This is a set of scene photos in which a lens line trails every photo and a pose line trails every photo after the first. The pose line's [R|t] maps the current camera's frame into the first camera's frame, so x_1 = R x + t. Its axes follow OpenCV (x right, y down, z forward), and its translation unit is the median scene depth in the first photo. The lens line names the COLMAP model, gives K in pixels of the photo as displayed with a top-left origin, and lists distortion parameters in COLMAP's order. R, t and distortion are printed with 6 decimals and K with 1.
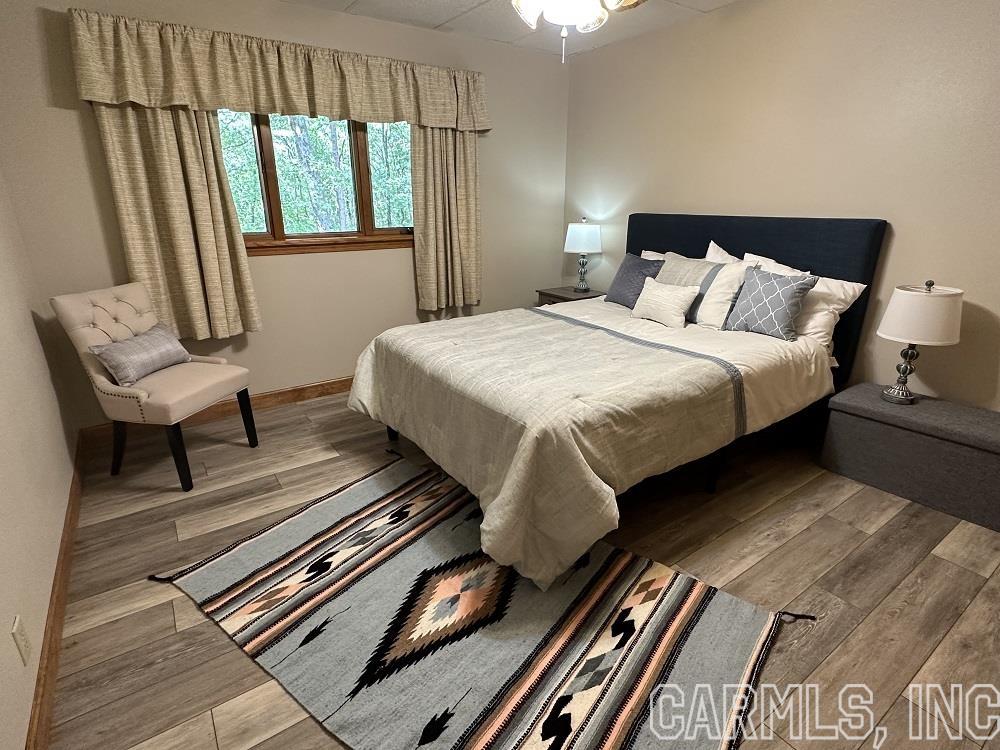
lens RADIAL K [[513.5, 0, 500.0], [0, 513.5, 375.0], [0, 0, 1]] dist [0.001491, 0.000308]
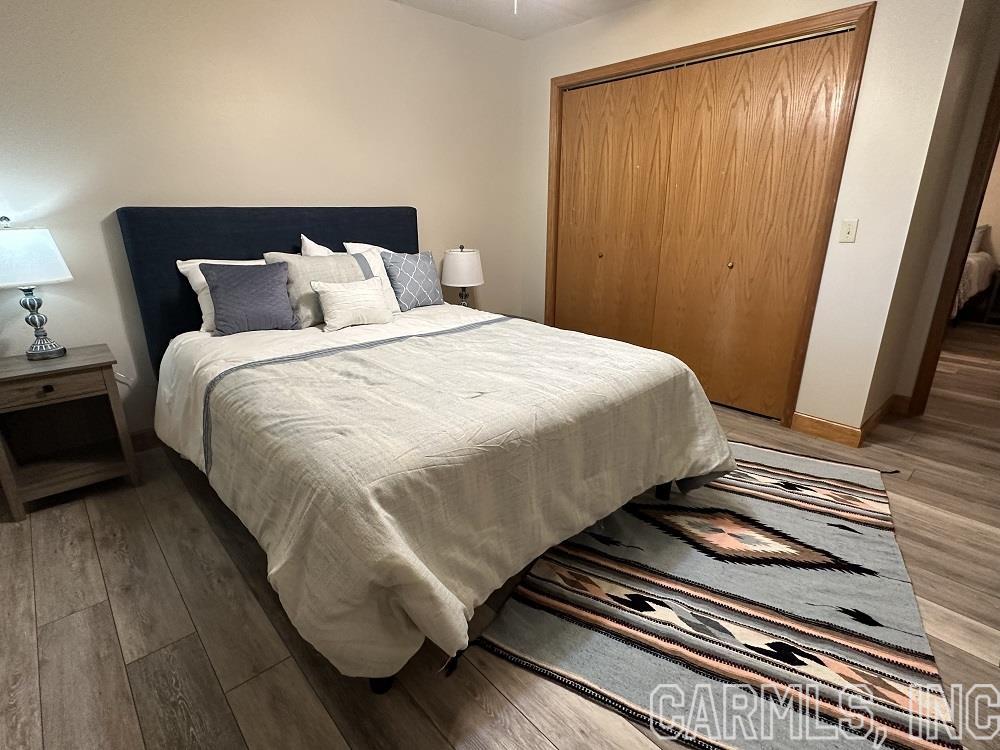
lens RADIAL K [[506.2, 0, 500.0], [0, 506.2, 375.0], [0, 0, 1]] dist [-0.000354, -0.001254]
pose [[-0.129518, -0.307982, 0.942535, -0.754233], [0.324641, 0.884983, 0.333786, -0.318804], [-0.936928, 0.349217, -0.014638, 1.093621]]
